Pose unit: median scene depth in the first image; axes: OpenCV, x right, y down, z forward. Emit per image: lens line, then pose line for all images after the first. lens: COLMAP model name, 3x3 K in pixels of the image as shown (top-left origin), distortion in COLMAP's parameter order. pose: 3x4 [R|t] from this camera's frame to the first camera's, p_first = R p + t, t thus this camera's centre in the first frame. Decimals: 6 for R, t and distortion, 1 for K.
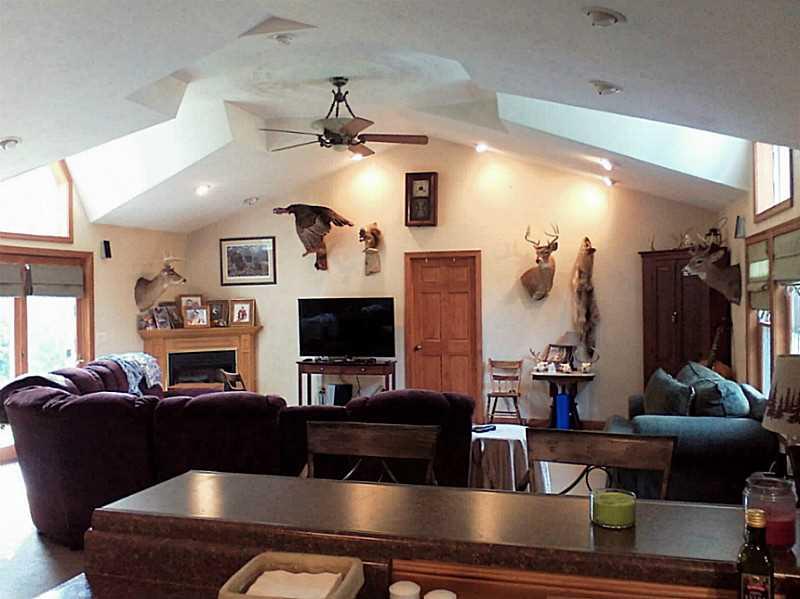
lens RADIAL K [[732.6, 0, 397.7], [0, 732.6, 297.2], [0, 0, 1]] dist [-0.027238, 0.000000]
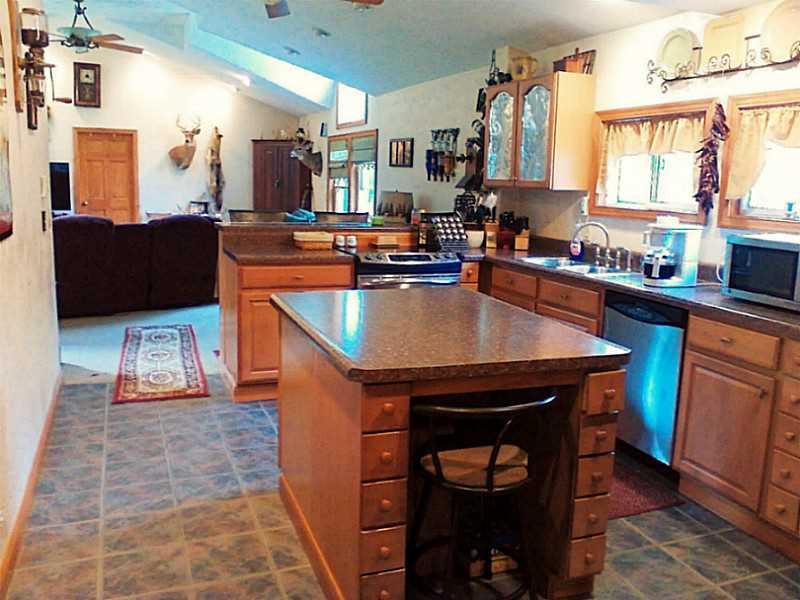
lens RADIAL K [[703.7, 0, 398.5], [0, 703.7, 302.4], [0, 0, 1]] dist [-0.008055, -0.045617]
pose [[0.782163, -0.070977, 0.619018, -0.343410], [-0.036456, 0.986575, 0.159186, 0.026580], [-0.622007, -0.147076, 0.769075, -0.339288]]
